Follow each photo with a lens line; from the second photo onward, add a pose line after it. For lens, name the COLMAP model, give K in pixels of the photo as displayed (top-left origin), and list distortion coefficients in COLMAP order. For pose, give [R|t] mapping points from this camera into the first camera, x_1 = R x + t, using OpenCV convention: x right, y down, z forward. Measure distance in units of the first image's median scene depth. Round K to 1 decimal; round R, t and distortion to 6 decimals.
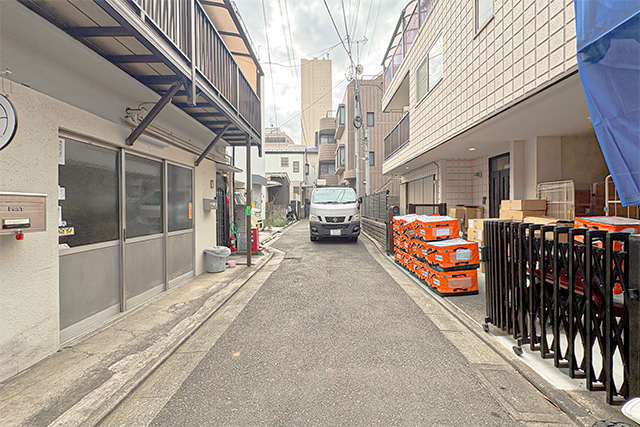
lens RADIAL K [[259.1, 0, 321.6], [0, 259.1, 209.6], [0, 0, 1]] dist [0.001256, 0.000054]
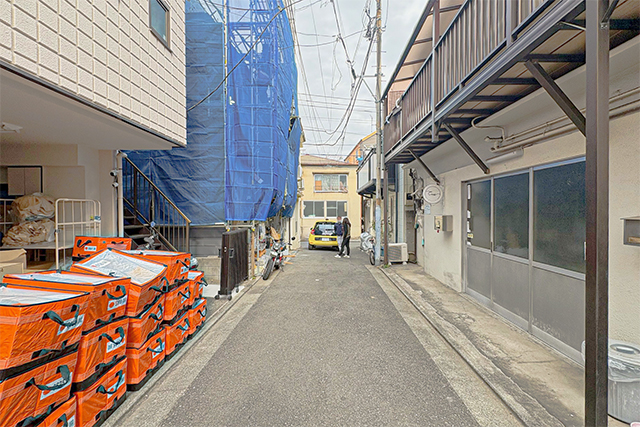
lens RADIAL K [[259.1, 0, 319.4], [0, 259.1, 212.1], [0, 0, 1]] dist [0.001256, 0.000054]
pose [[-0.999866, 0.008971, 0.013674, 0.032920], [0.009197, 0.999821, 0.016530, -0.088262], [-0.013523, 0.016653, -0.999770, 2.088784]]
